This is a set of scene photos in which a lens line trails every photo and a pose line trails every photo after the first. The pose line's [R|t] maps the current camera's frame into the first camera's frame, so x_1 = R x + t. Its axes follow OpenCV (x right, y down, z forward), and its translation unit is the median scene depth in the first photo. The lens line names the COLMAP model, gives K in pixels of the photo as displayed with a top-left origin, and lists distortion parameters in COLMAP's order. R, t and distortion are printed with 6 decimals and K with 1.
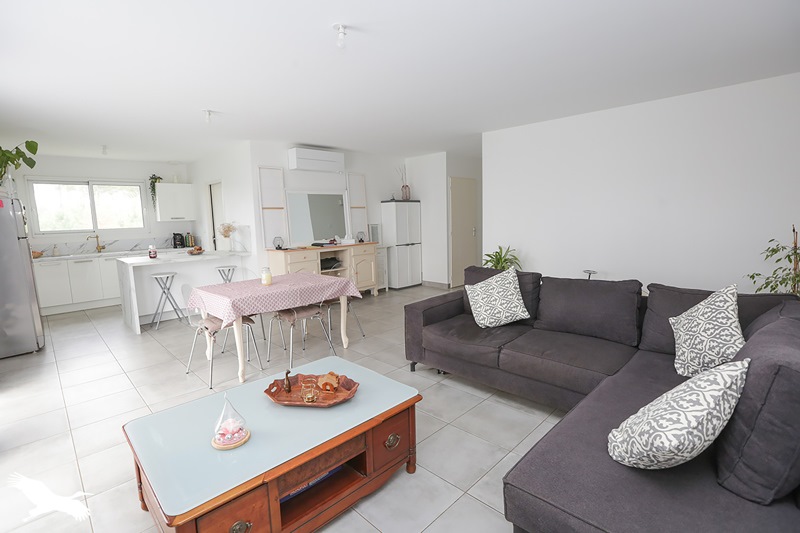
lens RADIAL K [[375.8, 0, 399.2], [0, 375.8, 266.0], [0, 0, 1]] dist [-0.000705, -0.000070]
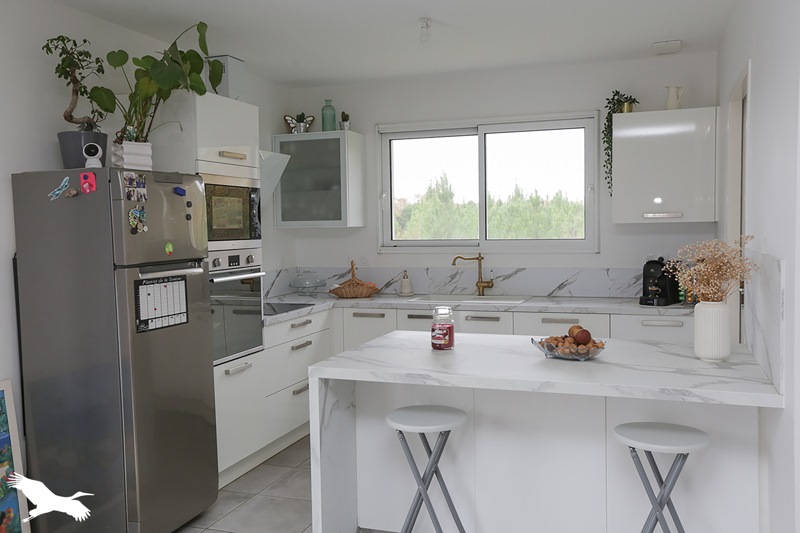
lens RADIAL K [[732.7, 0, 399.4], [0, 732.7, 267.1], [0, 0, 1]] dist [0.000627, 0.000000]
pose [[0.429652, 0.078659, -0.899562, -0.115189], [-0.118365, 0.992509, 0.030253, -0.080615], [0.895203, 0.093478, 0.435744, 0.563247]]
